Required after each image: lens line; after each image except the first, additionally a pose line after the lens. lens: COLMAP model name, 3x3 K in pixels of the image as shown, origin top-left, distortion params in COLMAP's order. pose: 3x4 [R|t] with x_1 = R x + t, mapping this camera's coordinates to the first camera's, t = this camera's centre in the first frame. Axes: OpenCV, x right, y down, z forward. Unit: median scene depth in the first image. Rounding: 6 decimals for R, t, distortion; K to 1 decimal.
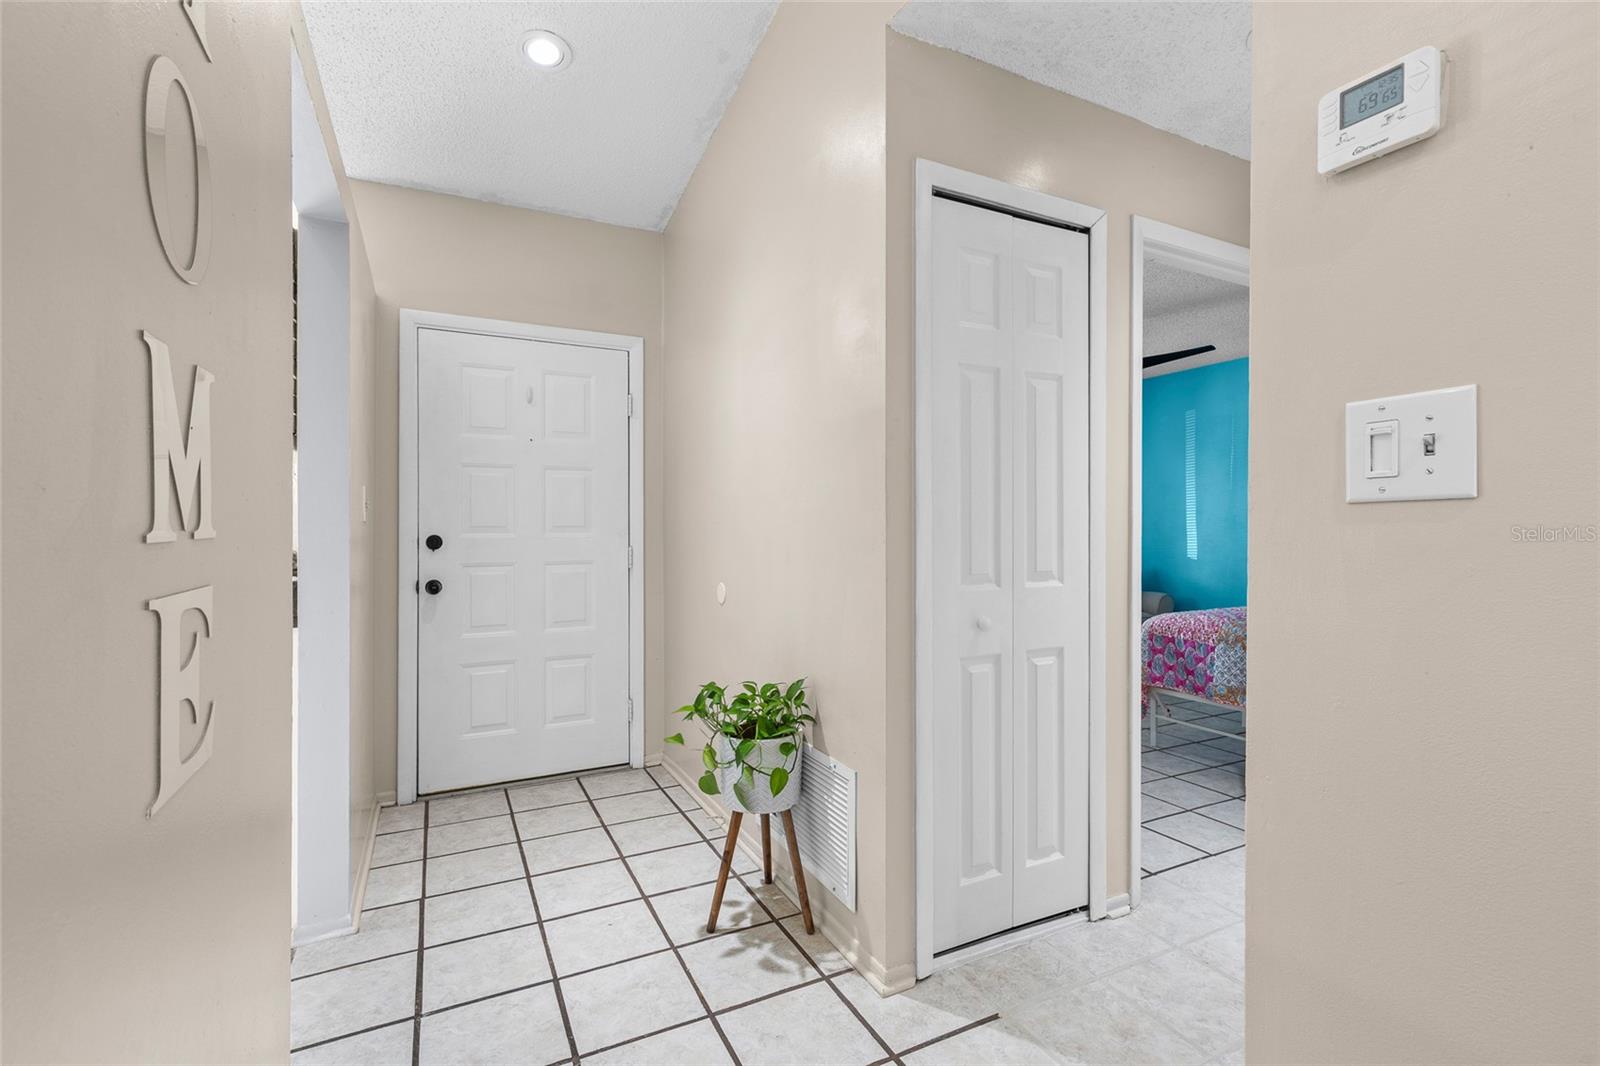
lens RADIAL K [[725.9, 0, 794.6], [0, 725.9, 534.5], [0, 0, 1]] dist [0.001179, 0.000246]
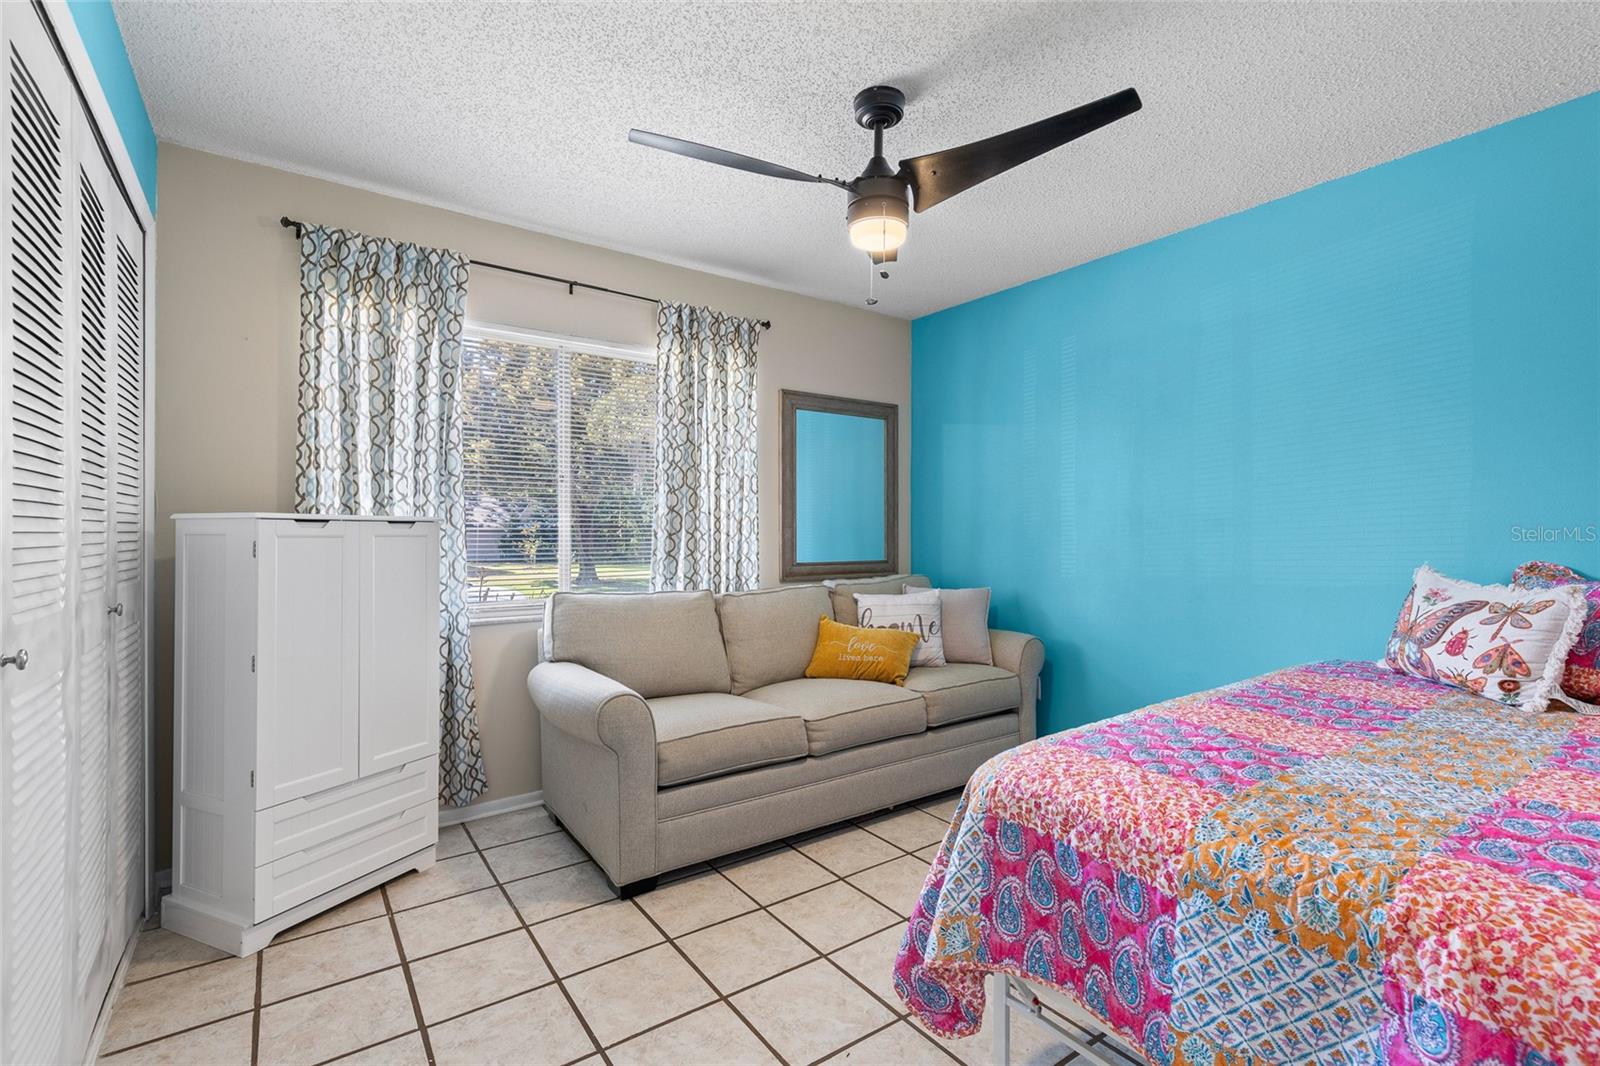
lens RADIAL K [[725.9, 0, 809.5], [0, 725.9, 524.8], [0, 0, 1]] dist [0.001179, 0.000246]
pose [[0.990295, -0.003335, 0.138941, 0.370154], [0.004128, 0.999977, -0.005423, -0.001436], [-0.138920, 0.005944, 0.990286, 0.690618]]
